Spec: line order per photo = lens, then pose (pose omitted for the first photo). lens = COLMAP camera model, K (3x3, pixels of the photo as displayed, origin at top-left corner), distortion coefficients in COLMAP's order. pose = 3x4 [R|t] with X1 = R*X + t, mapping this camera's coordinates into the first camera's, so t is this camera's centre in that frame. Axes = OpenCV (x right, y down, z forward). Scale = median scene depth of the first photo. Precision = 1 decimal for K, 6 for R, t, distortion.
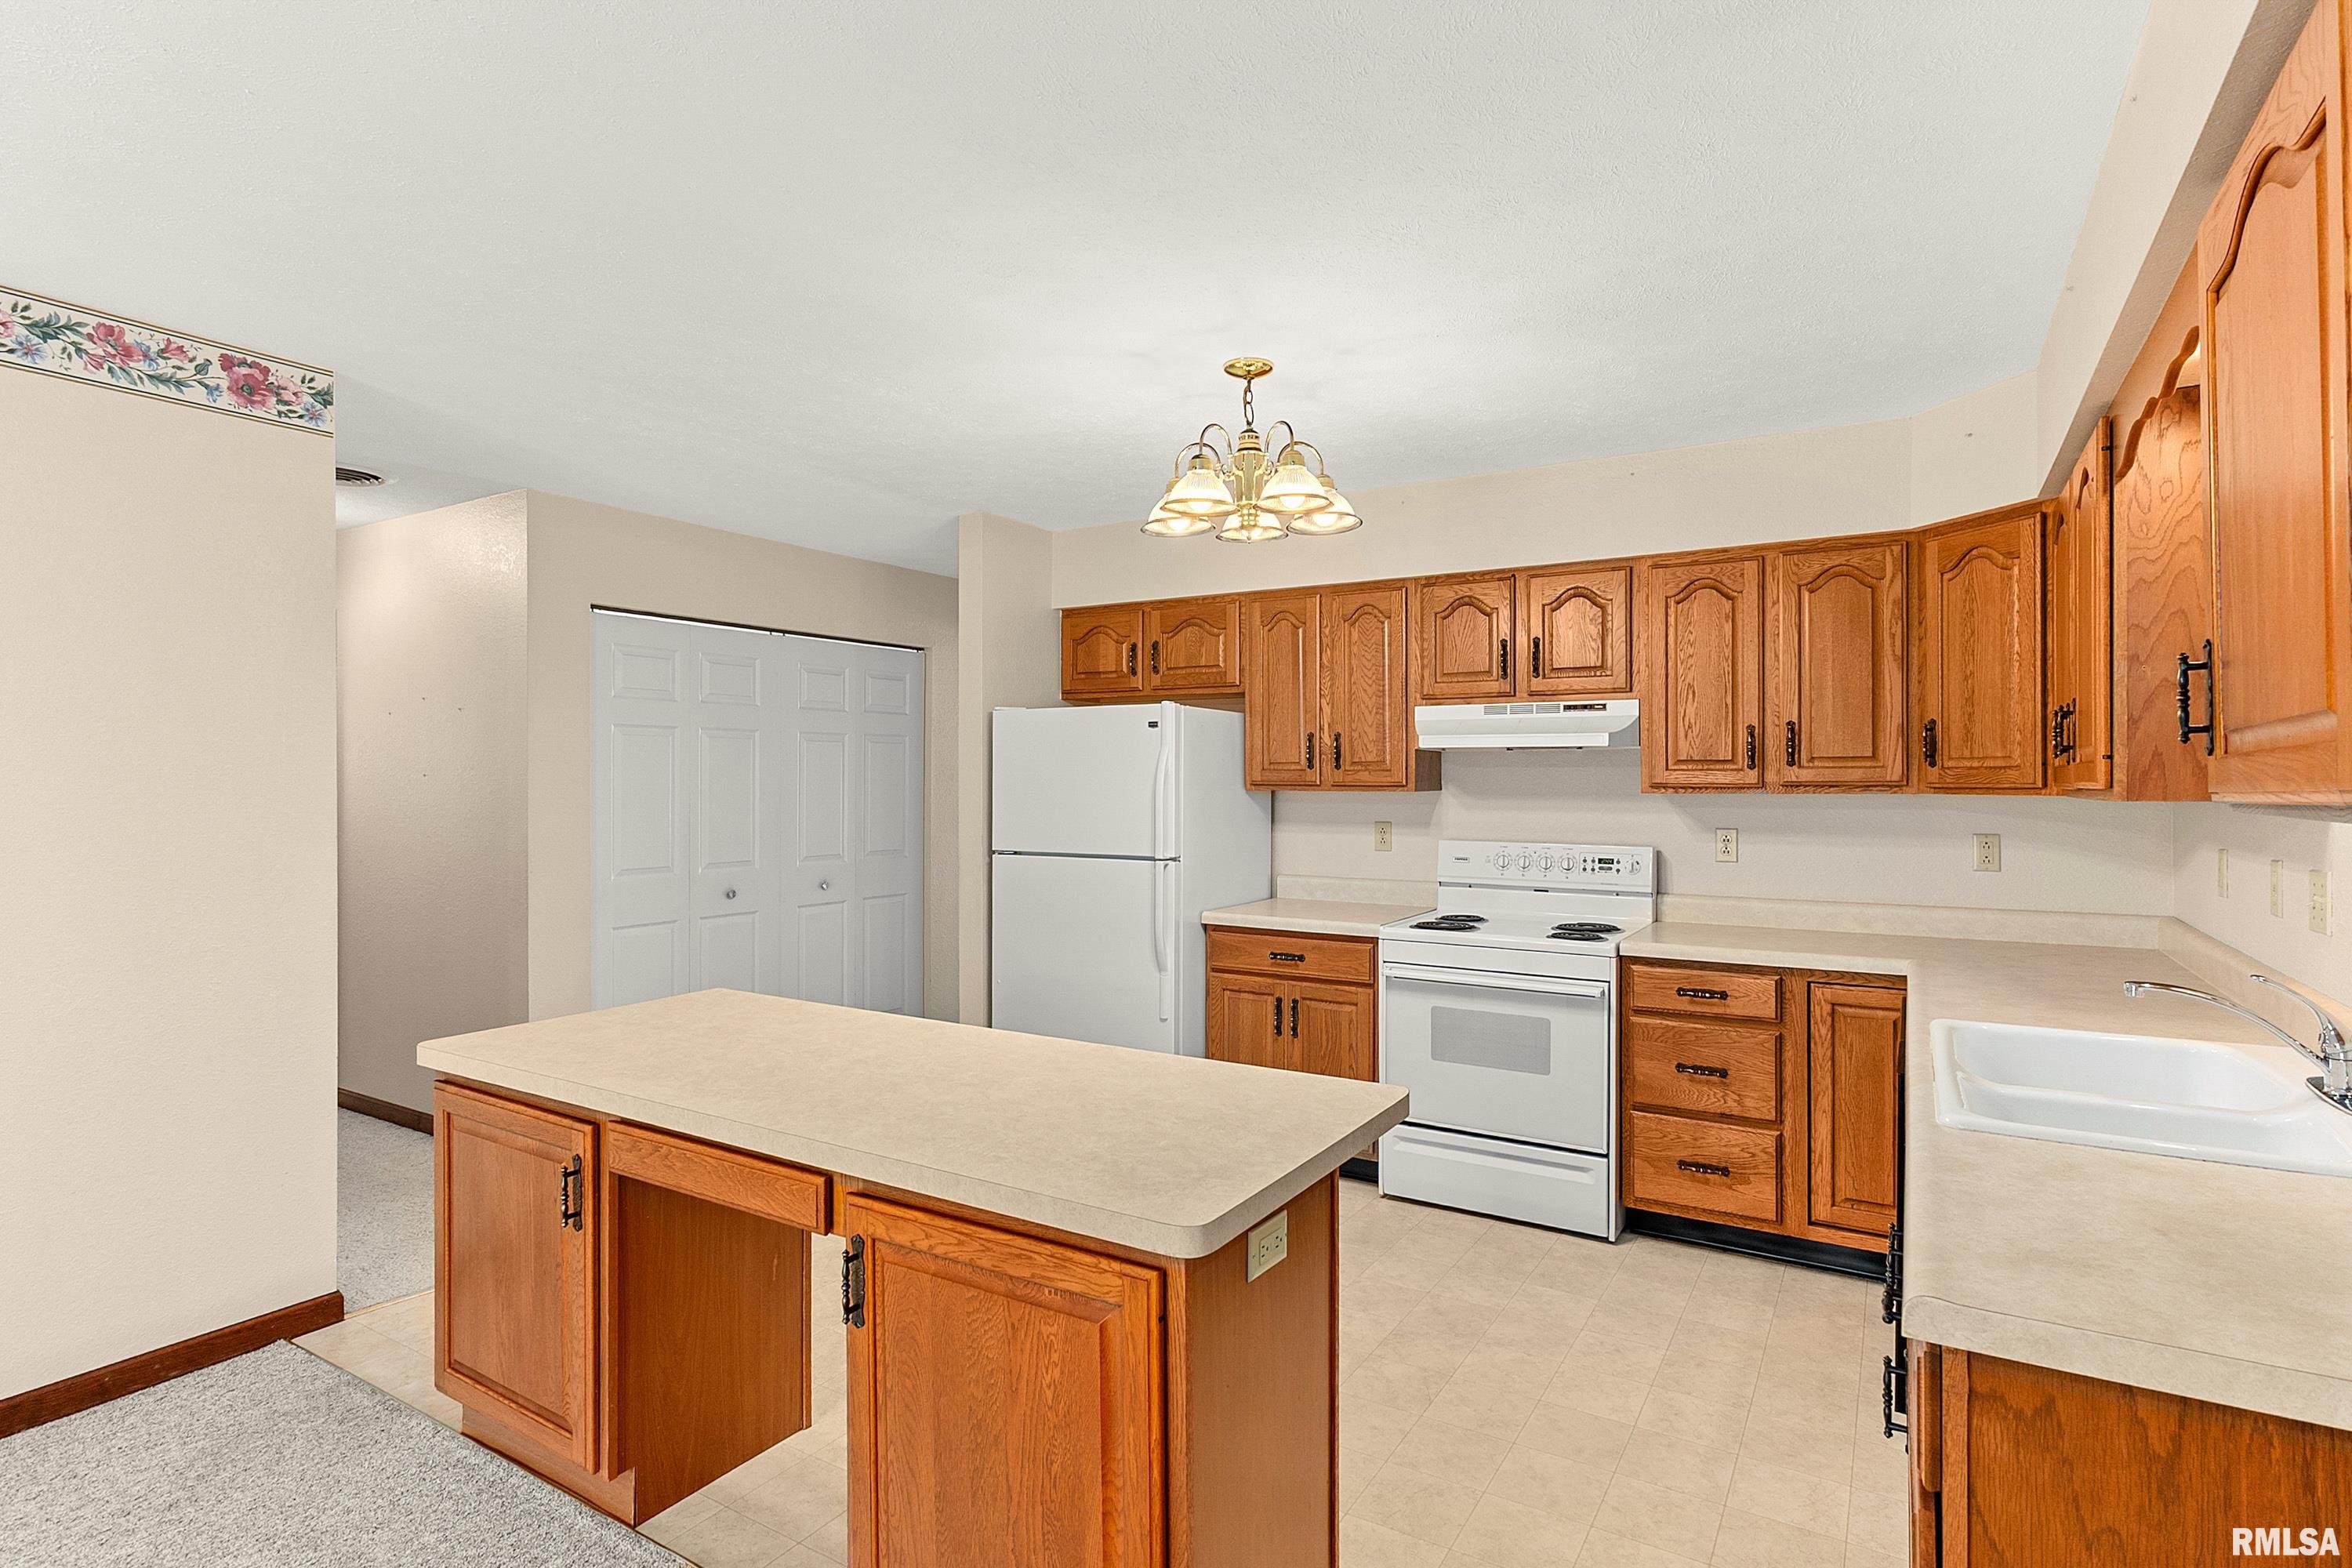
lens RADIAL K [[1181.6, 0, 1176.0], [0, 1181.6, 784.0], [0, 0, 1]] dist [0.001021, 0.000943]
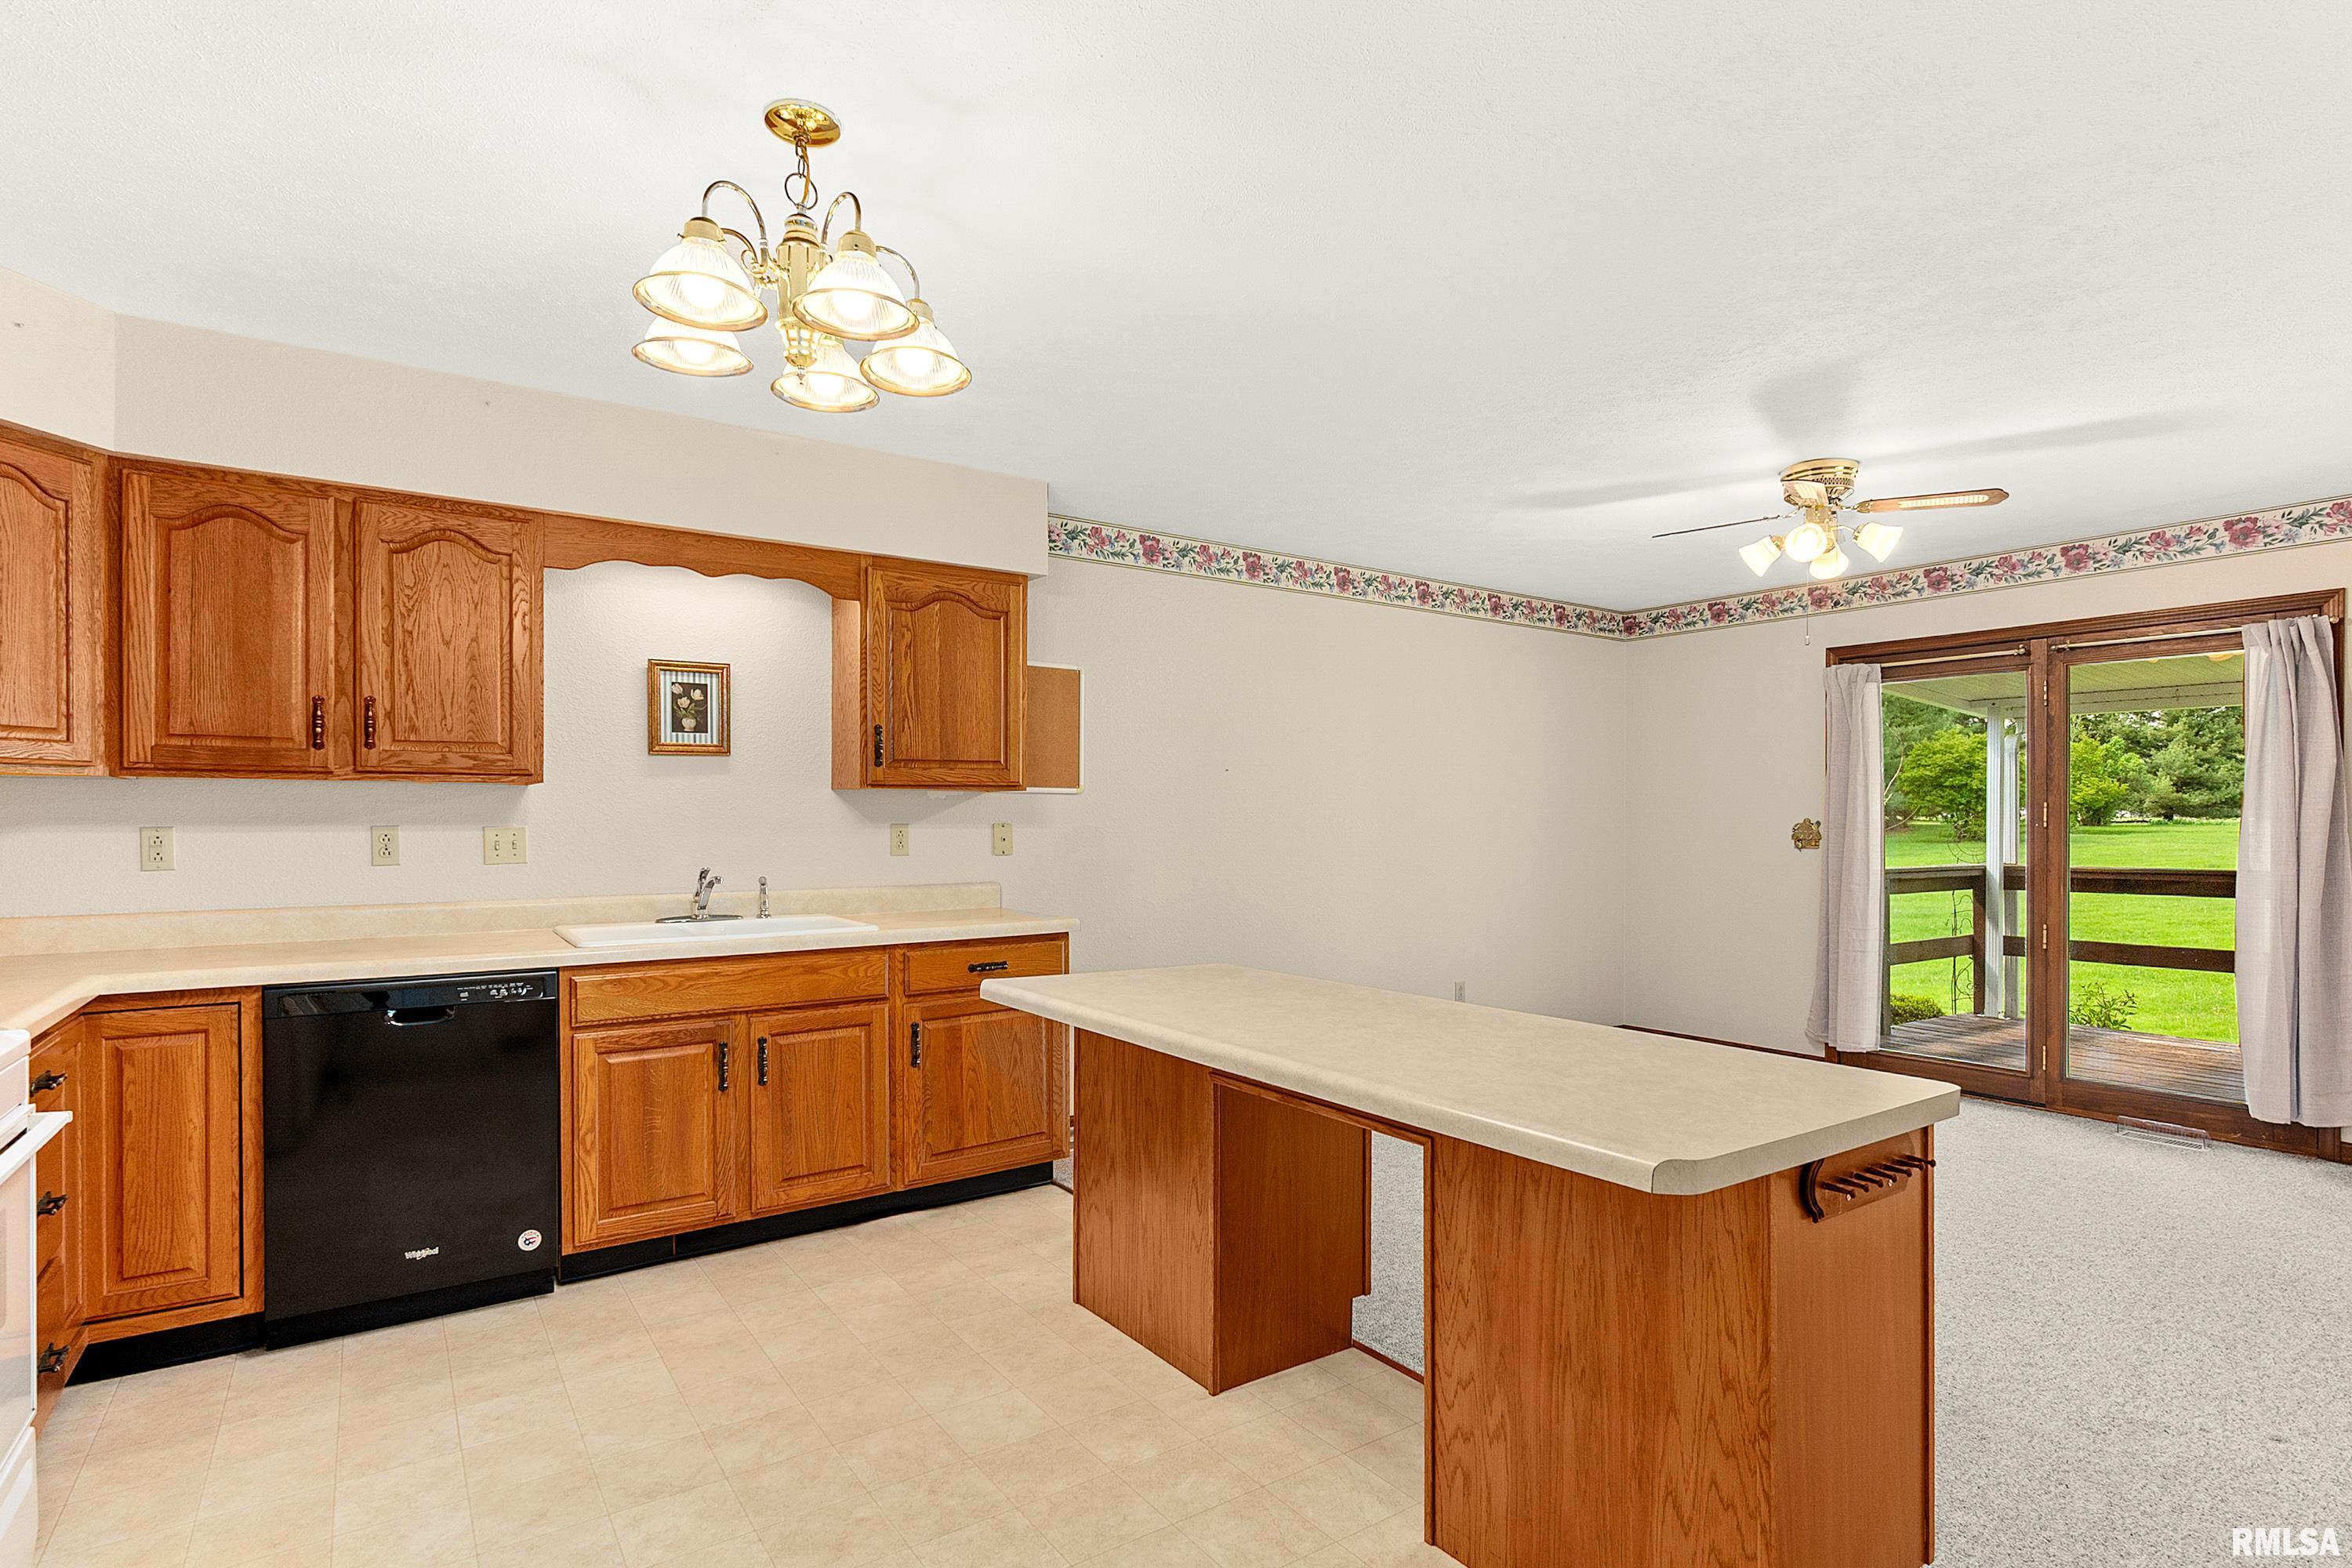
lens RADIAL K [[1182.2, 0, 1180.8], [0, 1182.2, 817.4], [0, 0, 1]] dist [-0.000303, 0.000653]
pose [[-0.914061, 0.000058, 0.405578, -0.311134], [0.001462, 0.999994, 0.003152, 0.031000], [-0.405575, 0.003474, -0.914055, 1.149160]]
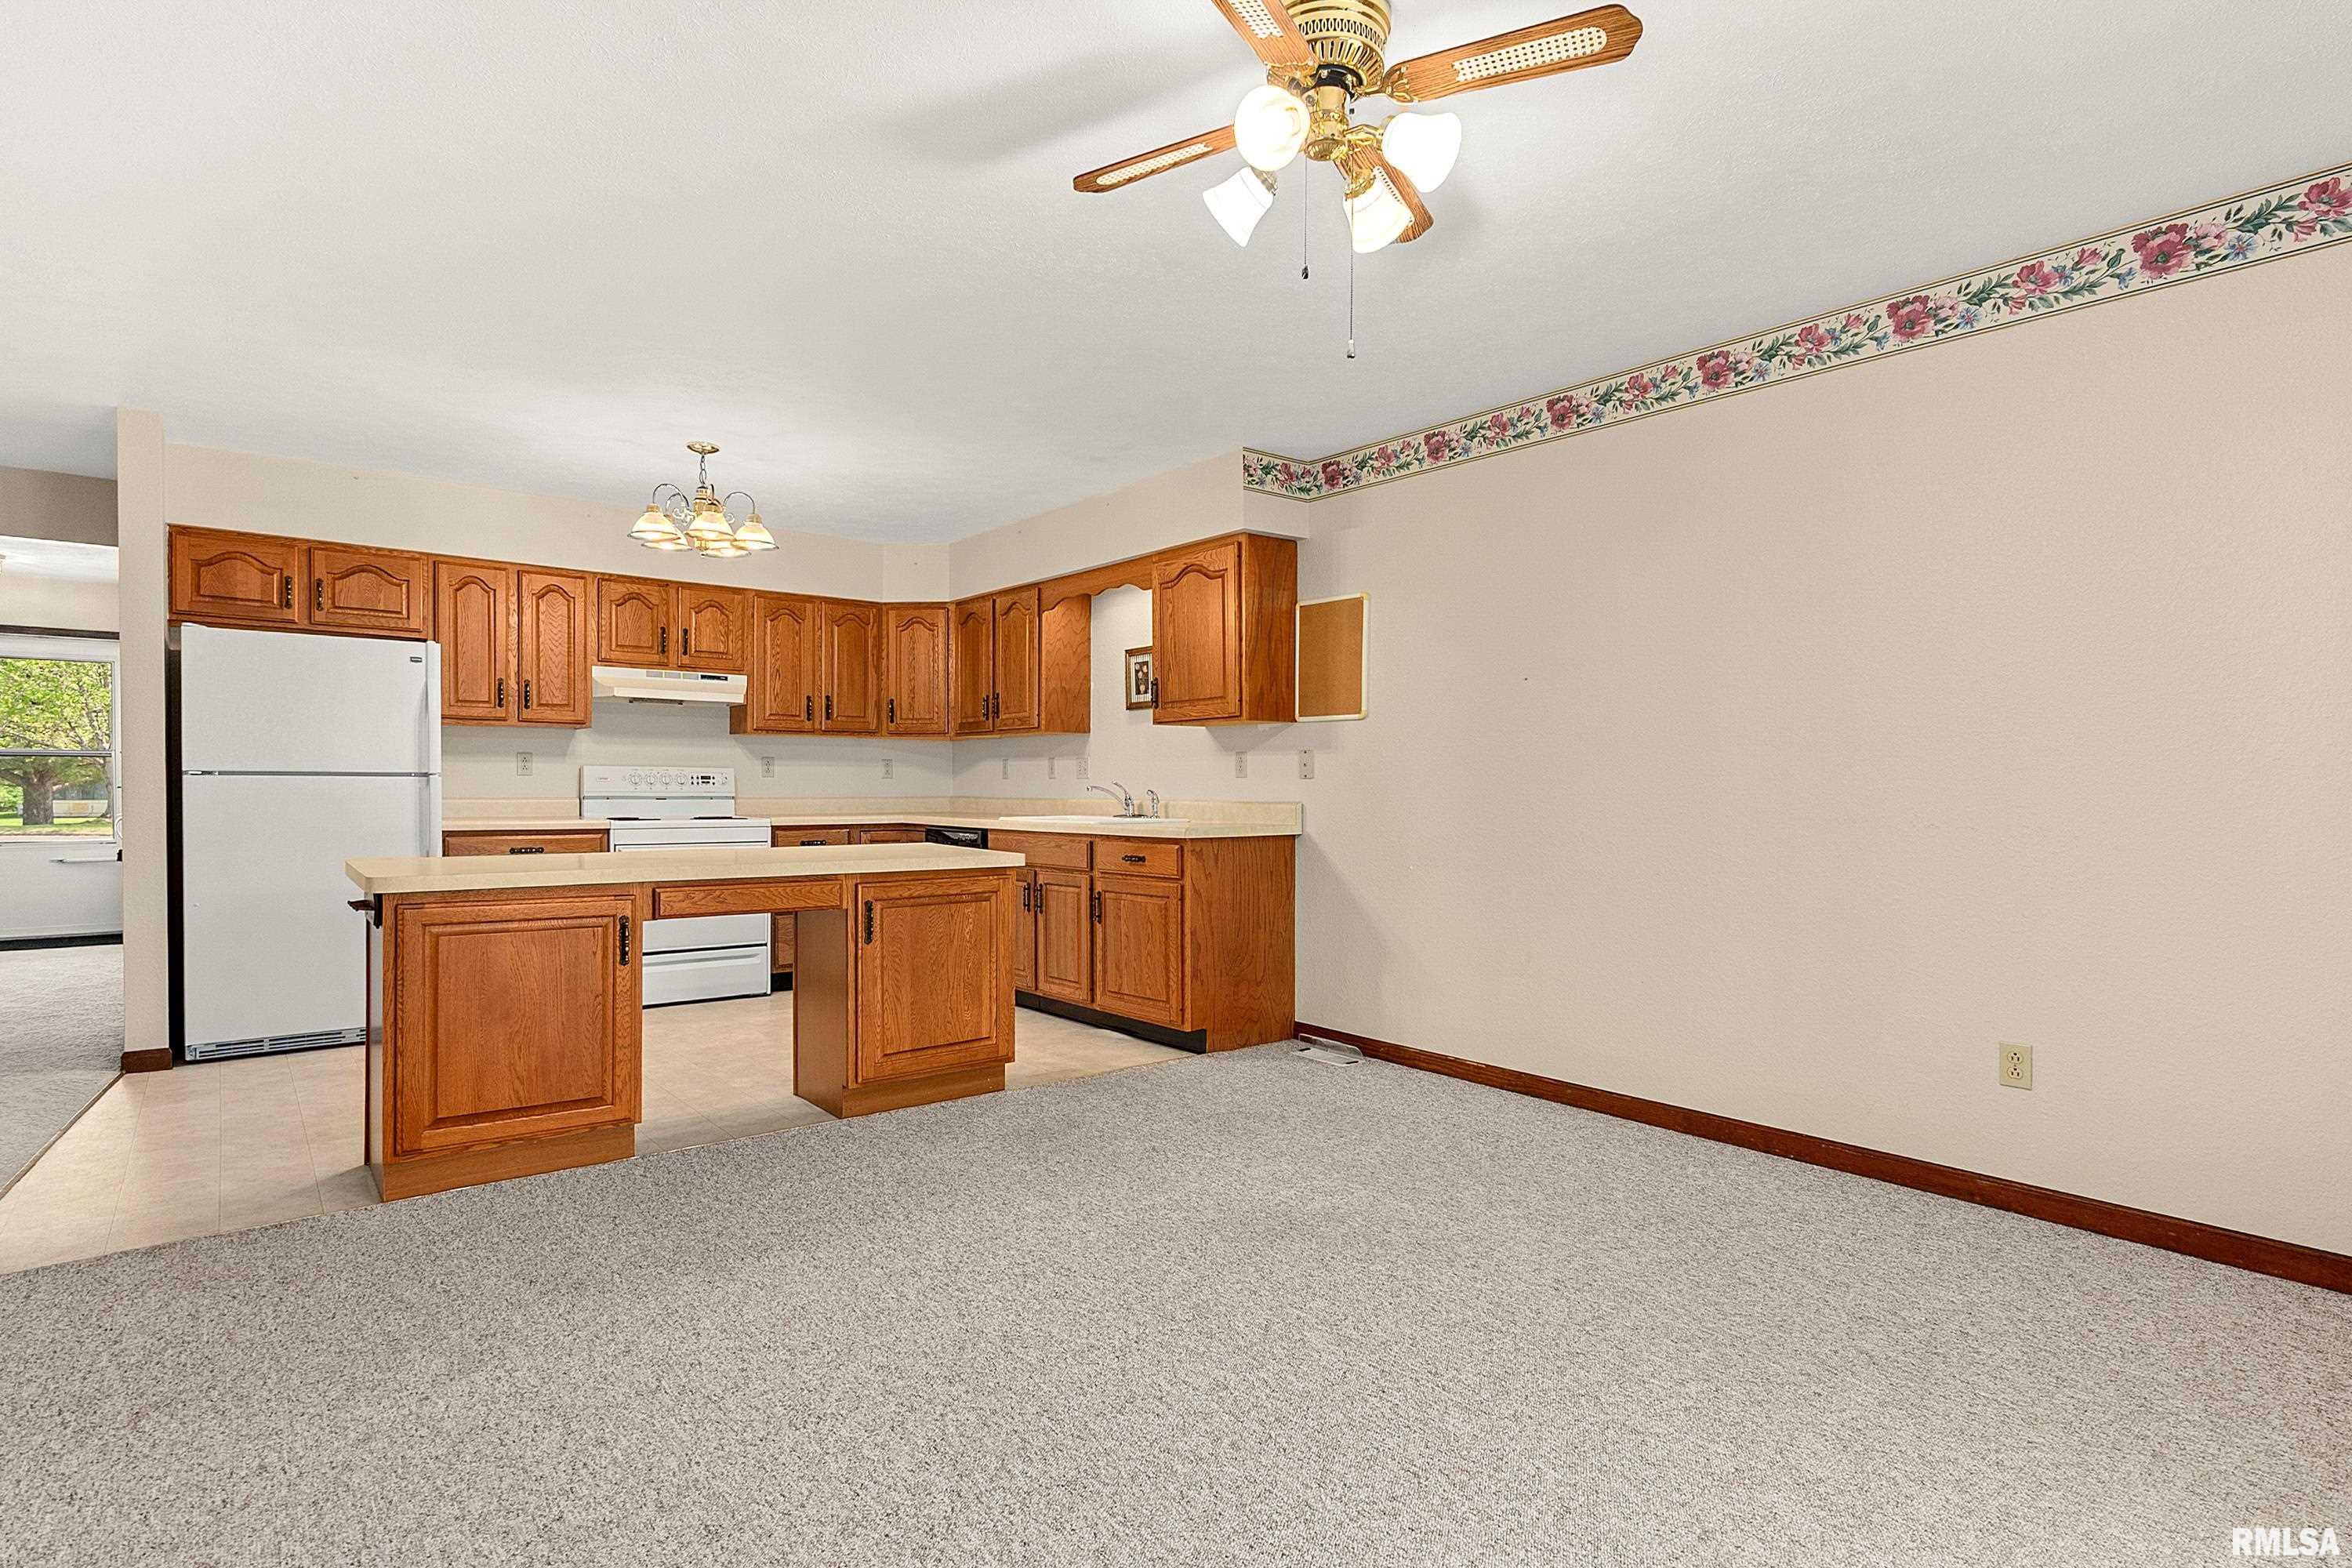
lens RADIAL K [[1168.5, 0, 1166.9], [0, 1168.5, 798.8], [0, 0, 1]] dist [-0.000163, 0.001074]
pose [[0.333183, -0.010018, 0.942809, -0.915258], [-0.001261, 0.999938, 0.011071, 0.078051], [-0.942861, -0.004877, 0.333149, -0.089074]]
